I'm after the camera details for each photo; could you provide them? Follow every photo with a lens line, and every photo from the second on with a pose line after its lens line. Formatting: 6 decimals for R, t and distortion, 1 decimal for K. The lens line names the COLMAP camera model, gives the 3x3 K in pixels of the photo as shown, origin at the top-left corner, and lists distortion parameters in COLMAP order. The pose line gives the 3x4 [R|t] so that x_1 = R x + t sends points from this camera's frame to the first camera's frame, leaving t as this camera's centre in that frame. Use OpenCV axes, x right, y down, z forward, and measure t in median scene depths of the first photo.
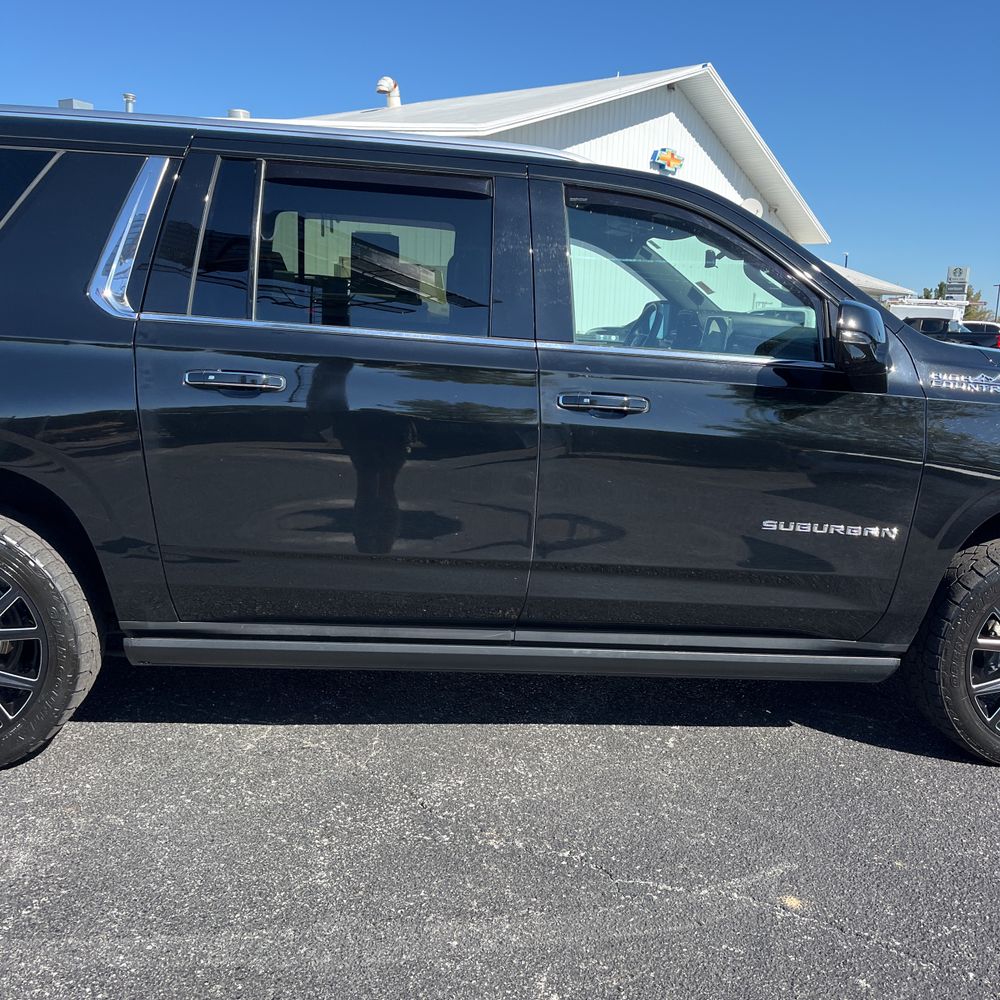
lens RADIAL K [[1005.5, 0, 502.5], [0, 1005.5, 516.2], [0, 0, 1]] dist [0.095196, -0.159950]
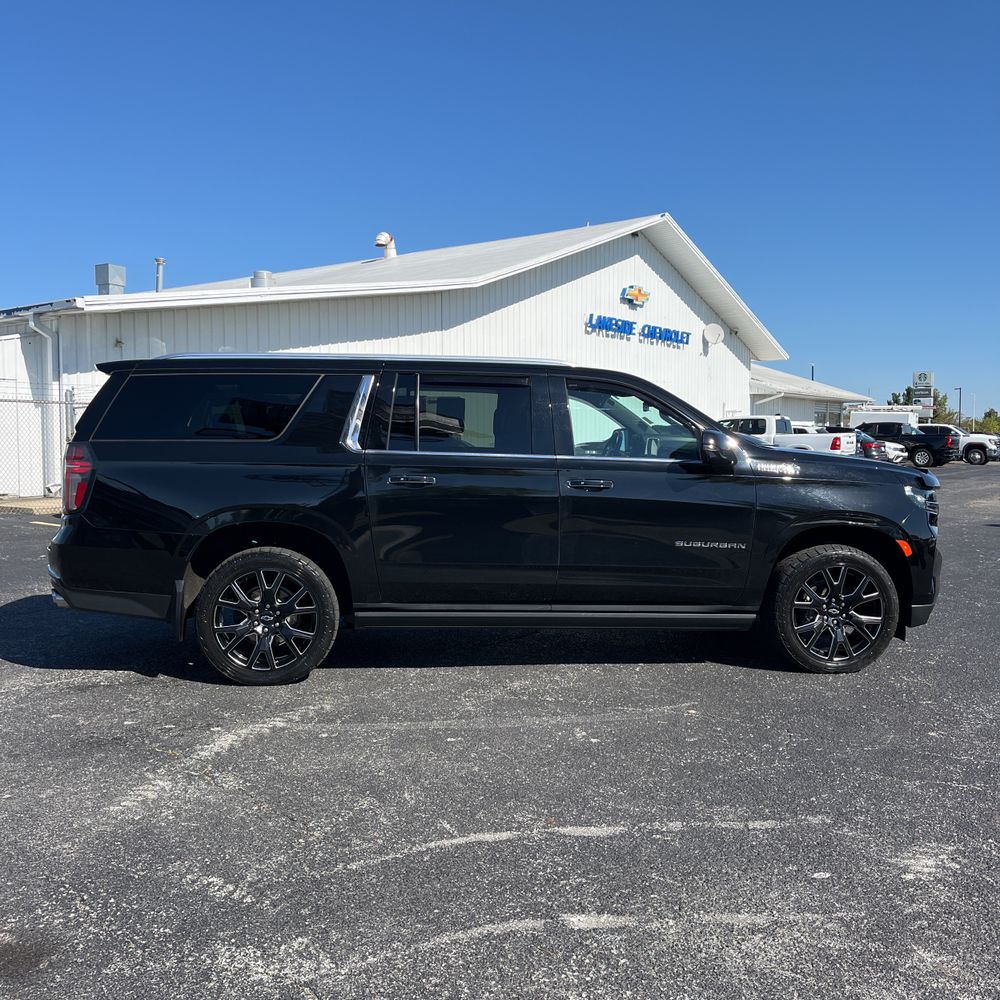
lens RADIAL K [[999.2, 0, 500.0], [0, 999.2, 500.0], [0, 0, 1]] dist [0.097118, -0.206272]
pose [[0.999168, -0.039648, 0.009597, -0.084338], [0.040555, 0.990809, -0.129044, 0.140015], [-0.004393, 0.129325, 0.991592, -0.807081]]
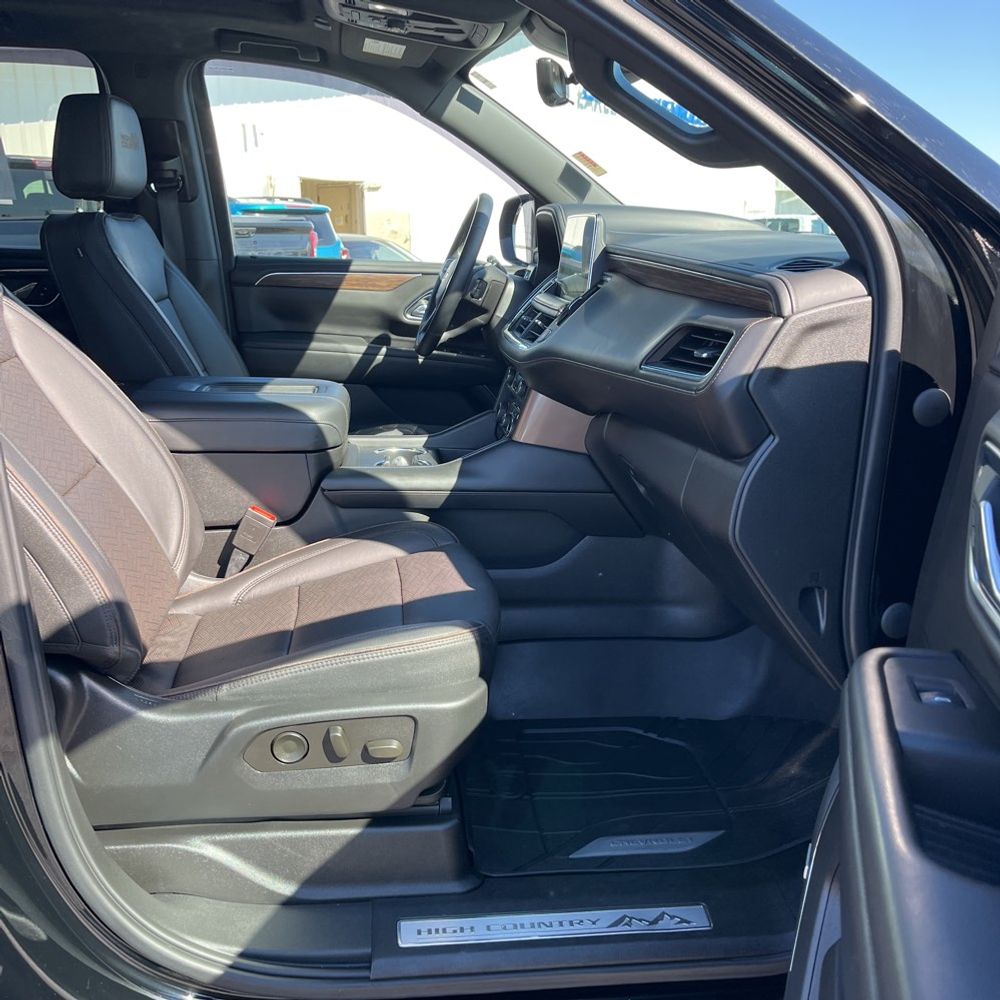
lens RADIAL K [[1005.5, 0, 502.5], [0, 1005.5, 516.2], [0, 0, 1]] dist [0.095196, -0.159950]
pose [[0.999355, -0.035802, 0.002712, 0.189208], [0.035525, 0.996919, 0.069933, -0.106461], [-0.005207, -0.069792, 0.997548, 0.595505]]
